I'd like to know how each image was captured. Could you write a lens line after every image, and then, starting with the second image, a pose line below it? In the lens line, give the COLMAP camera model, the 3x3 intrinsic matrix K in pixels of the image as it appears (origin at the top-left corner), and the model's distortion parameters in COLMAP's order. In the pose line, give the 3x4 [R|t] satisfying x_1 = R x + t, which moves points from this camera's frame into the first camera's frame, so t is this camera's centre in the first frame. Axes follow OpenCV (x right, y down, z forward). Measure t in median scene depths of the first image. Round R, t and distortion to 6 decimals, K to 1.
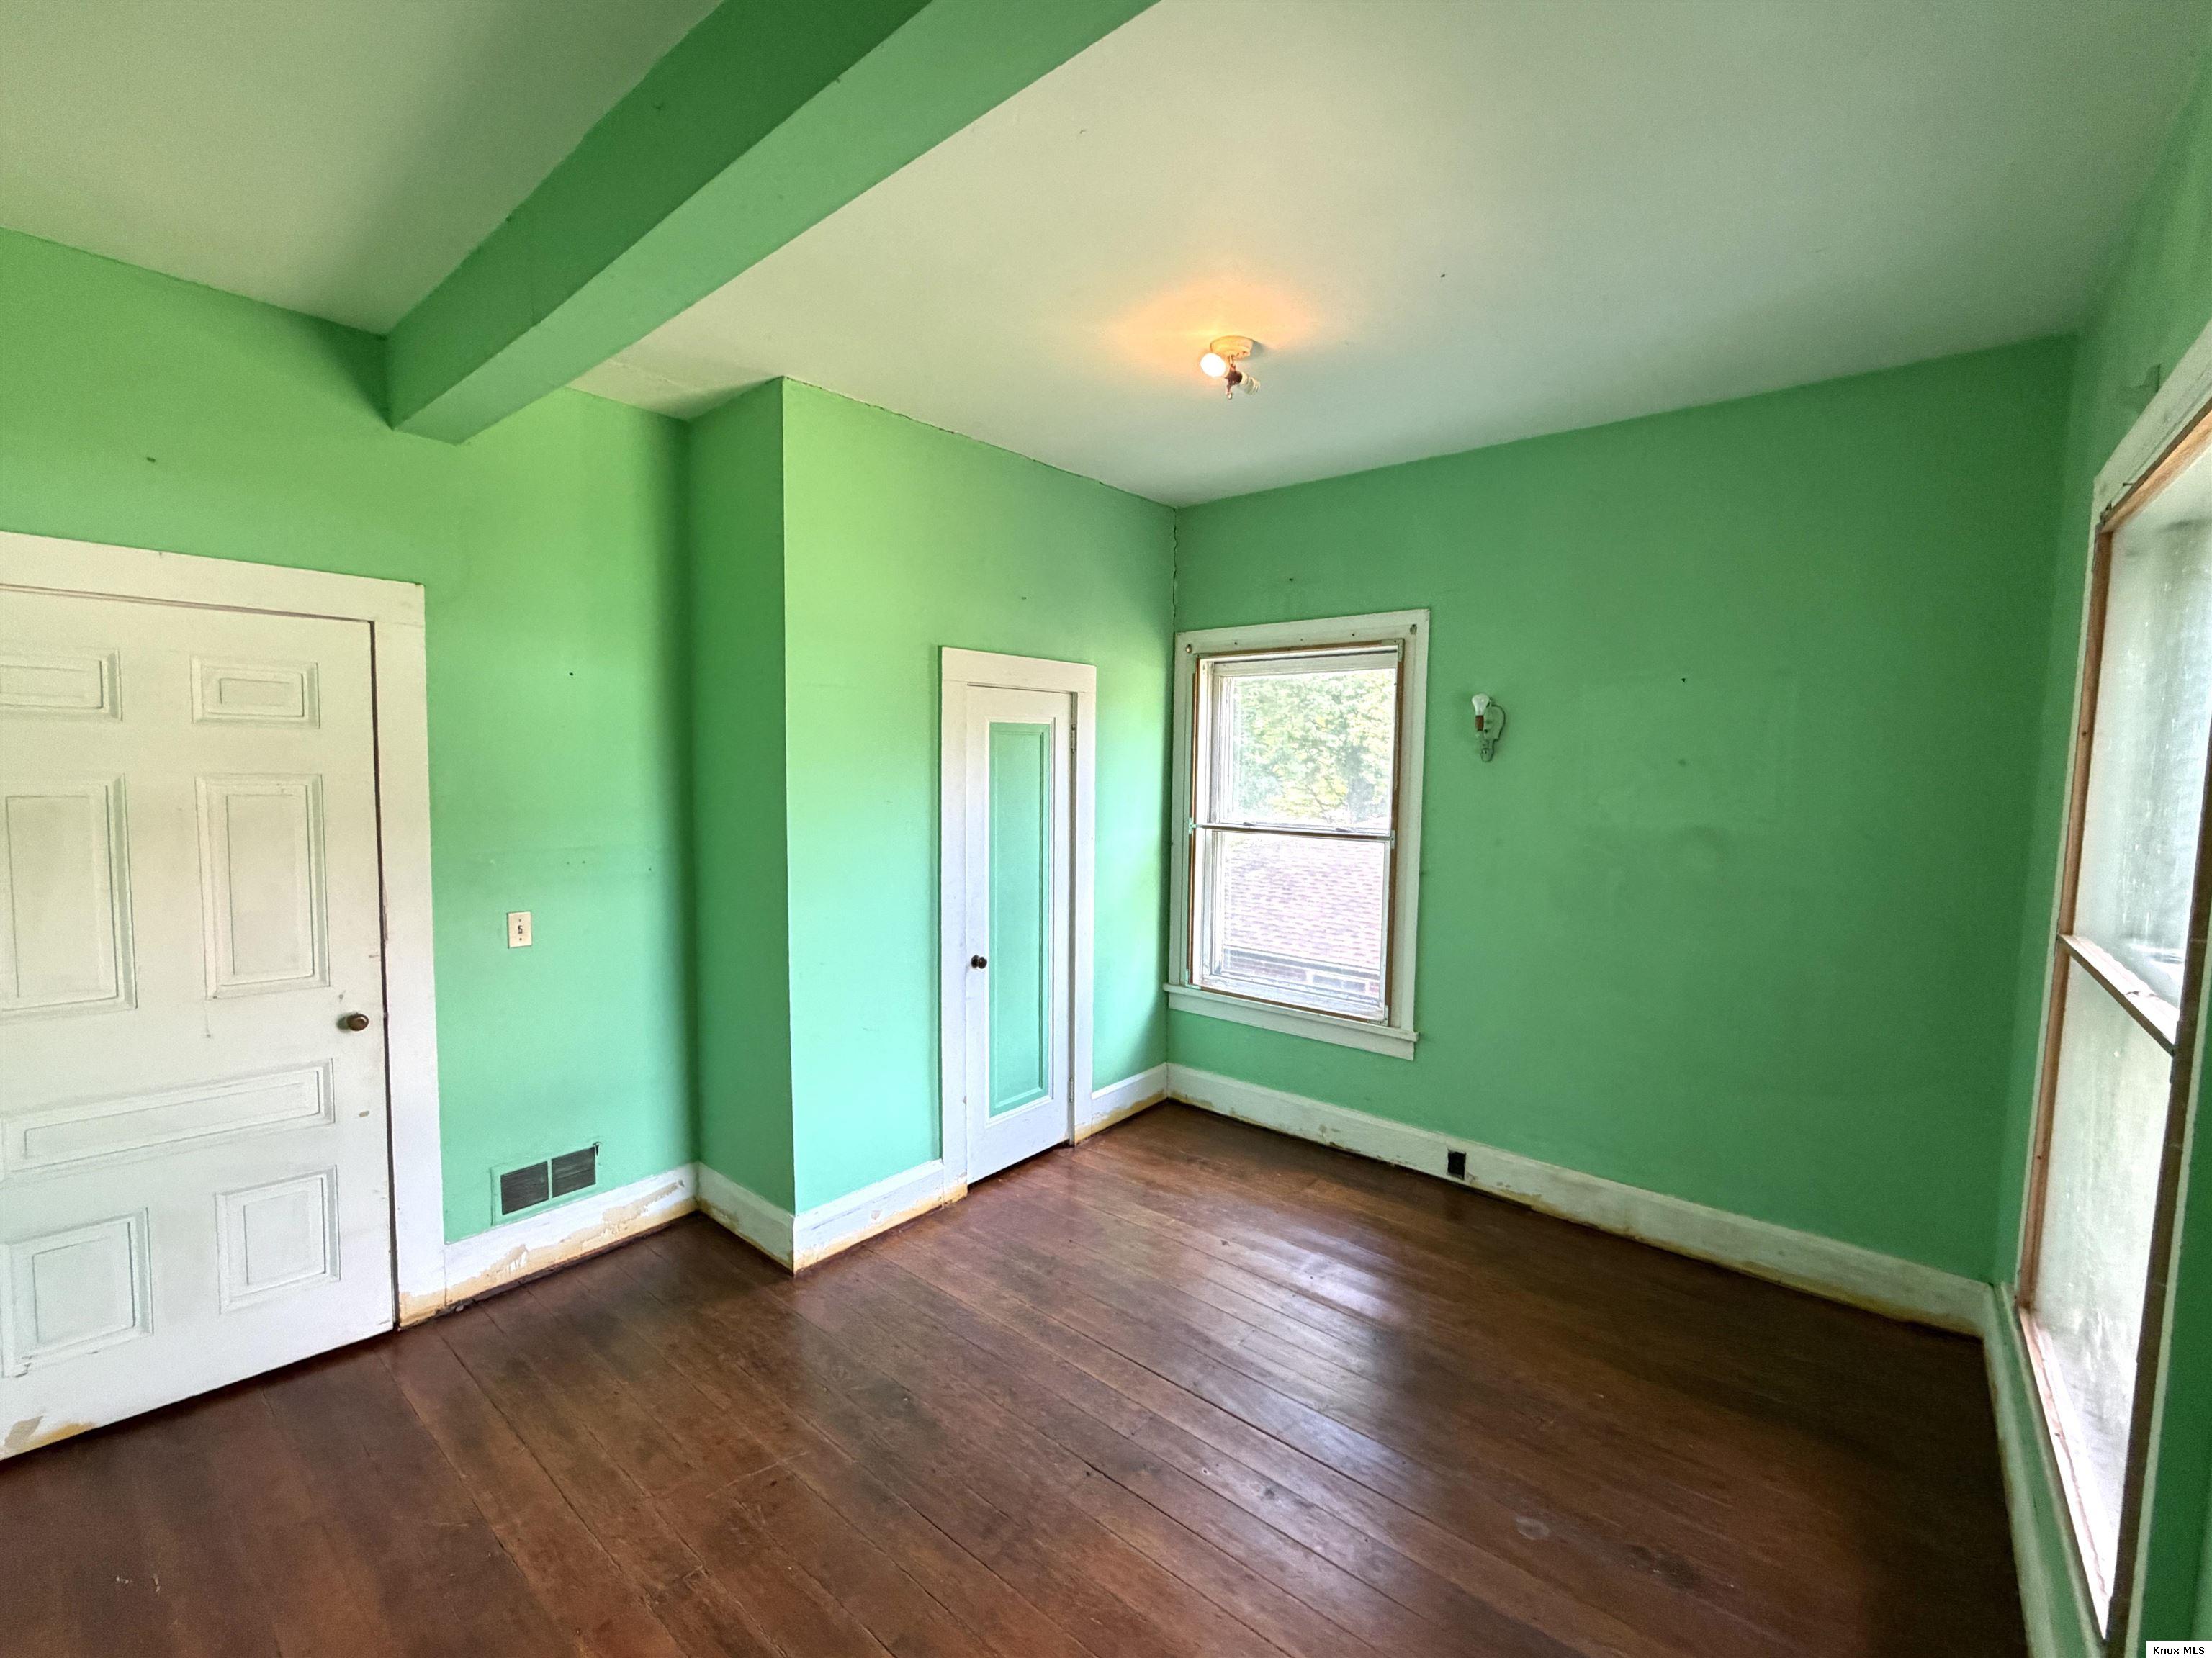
lens RADIAL K [[950.9, 0, 1096.9], [0, 950.9, 830.1], [0, 0, 1]] dist [0.001678, 0.000449]
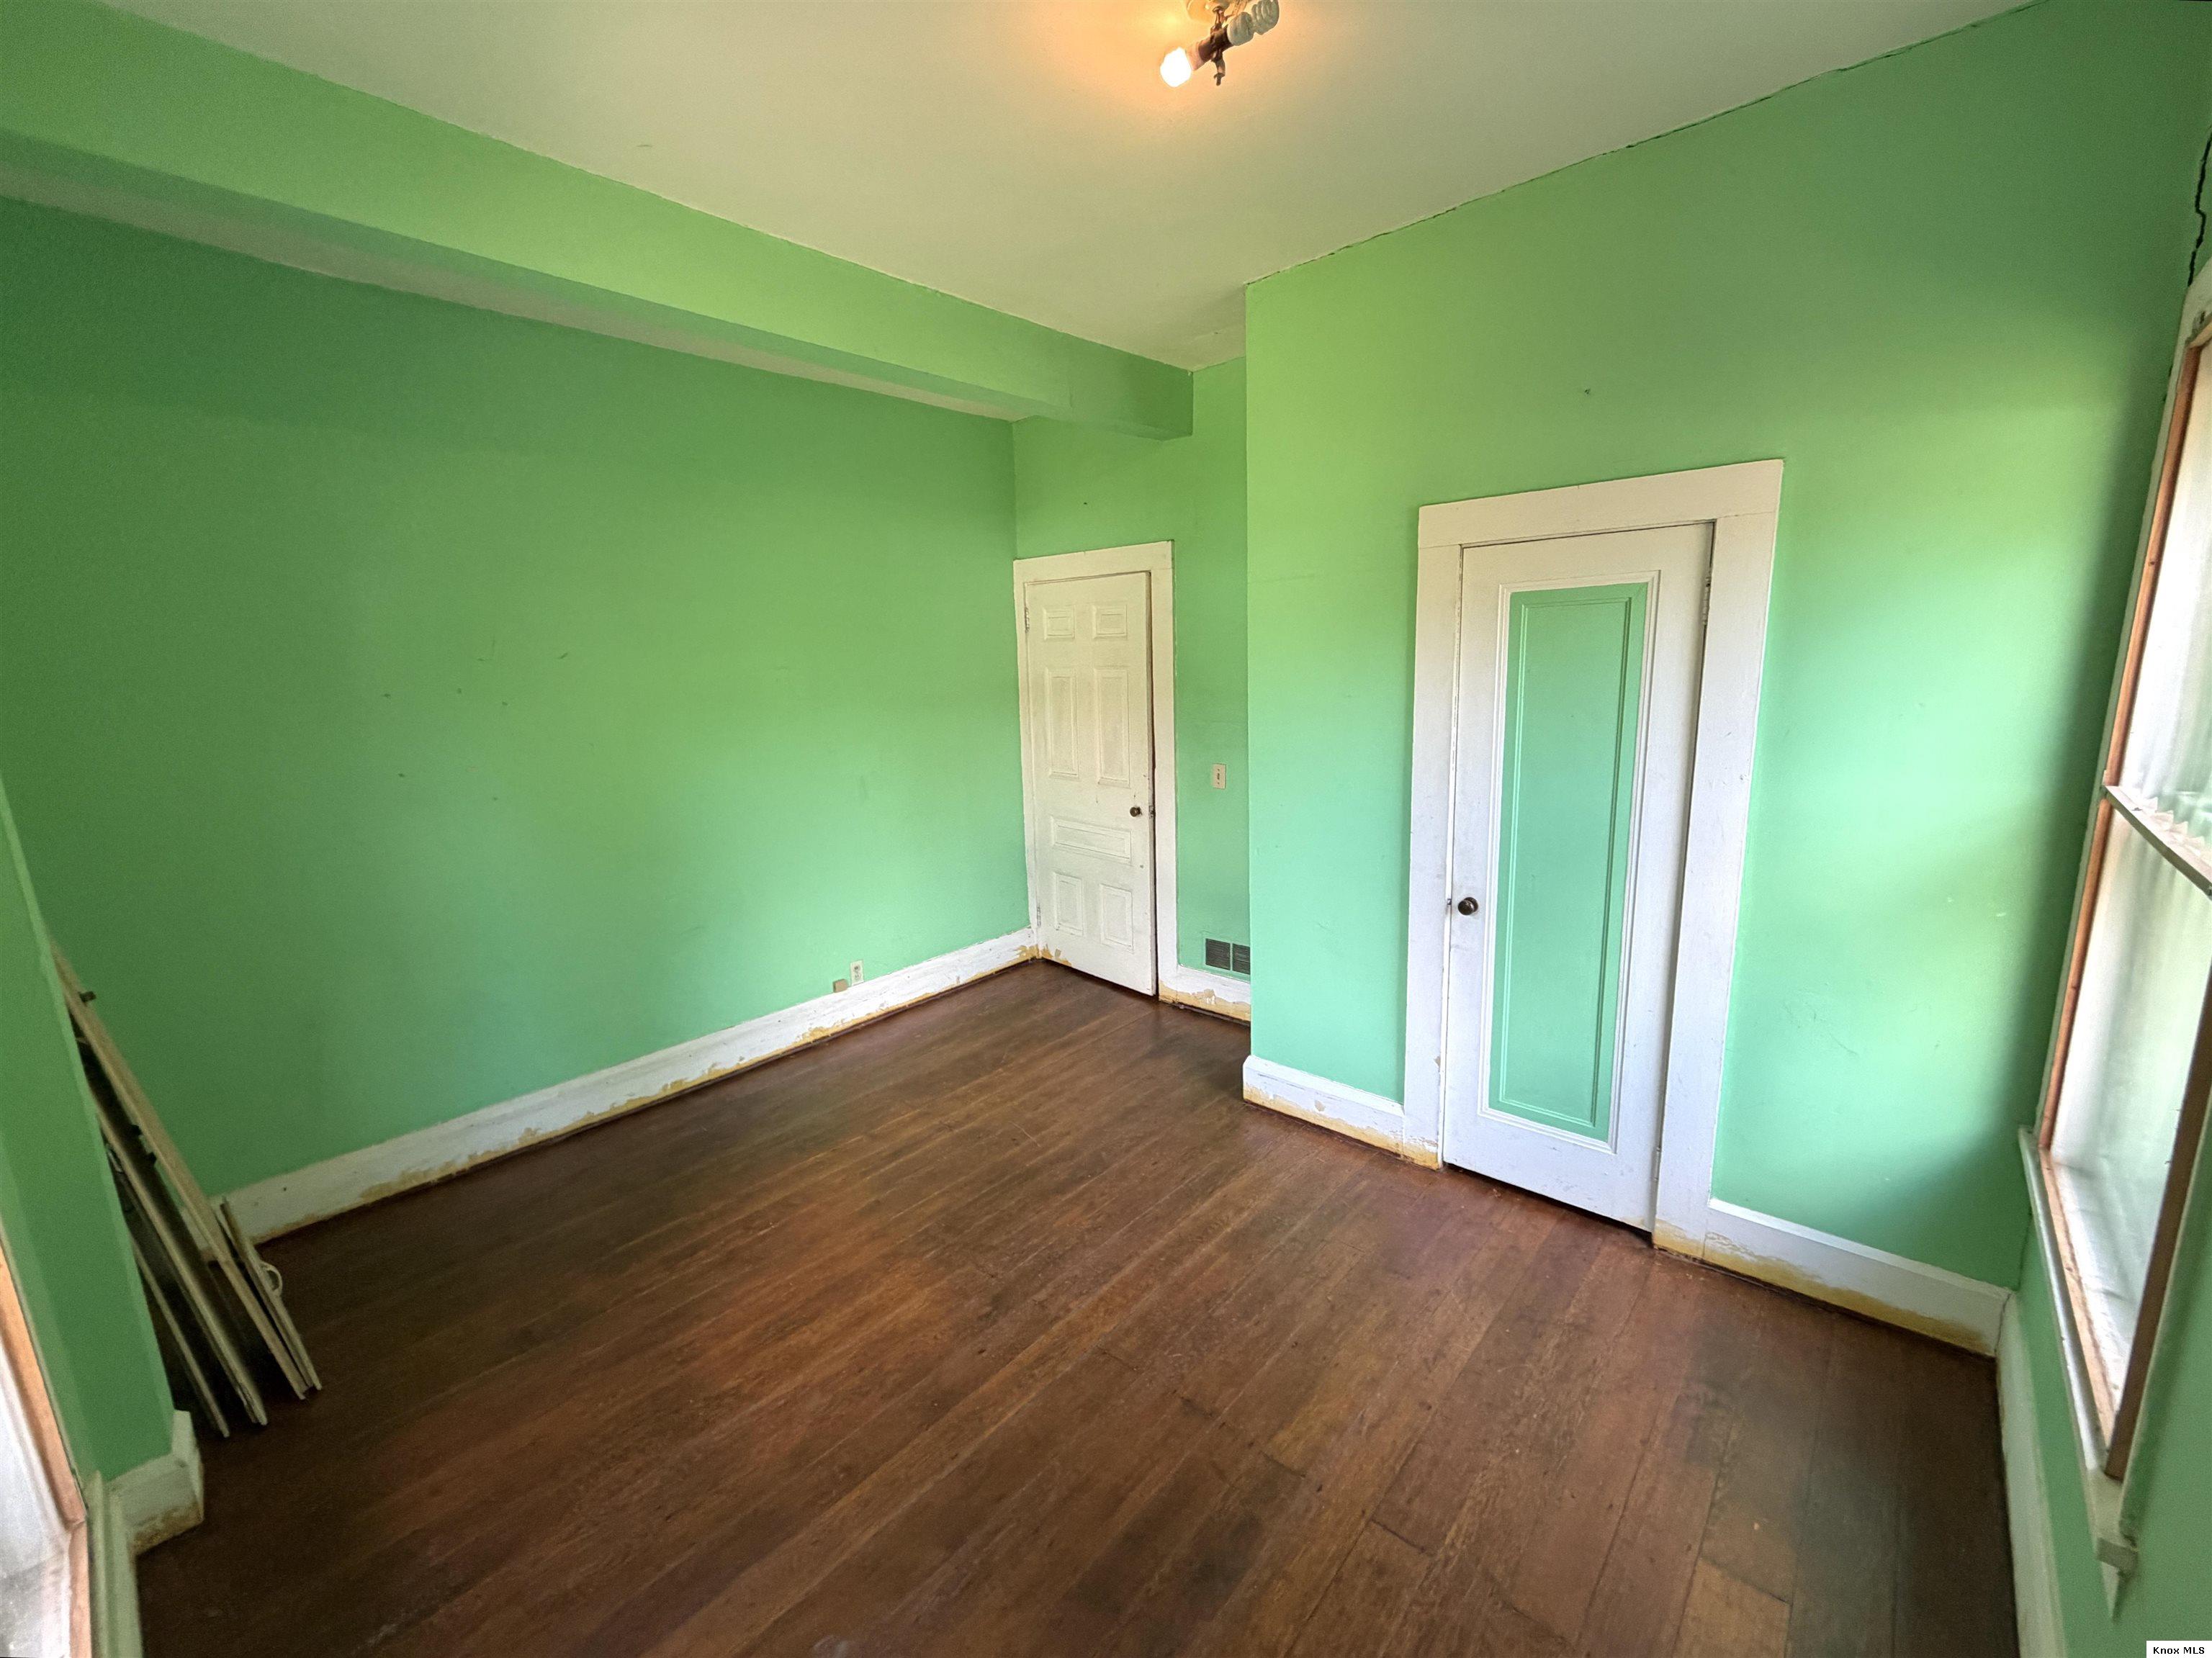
lens RADIAL K [[950.9, 0, 1096.9], [0, 950.9, 830.1], [0, 0, 1]] dist [0.001678, 0.000449]
pose [[-0.063478, 0.182614, -0.981133, 0.723581], [-0.035400, 0.982085, 0.185082, -0.064281], [0.997355, 0.046481, -0.055877, 0.806136]]
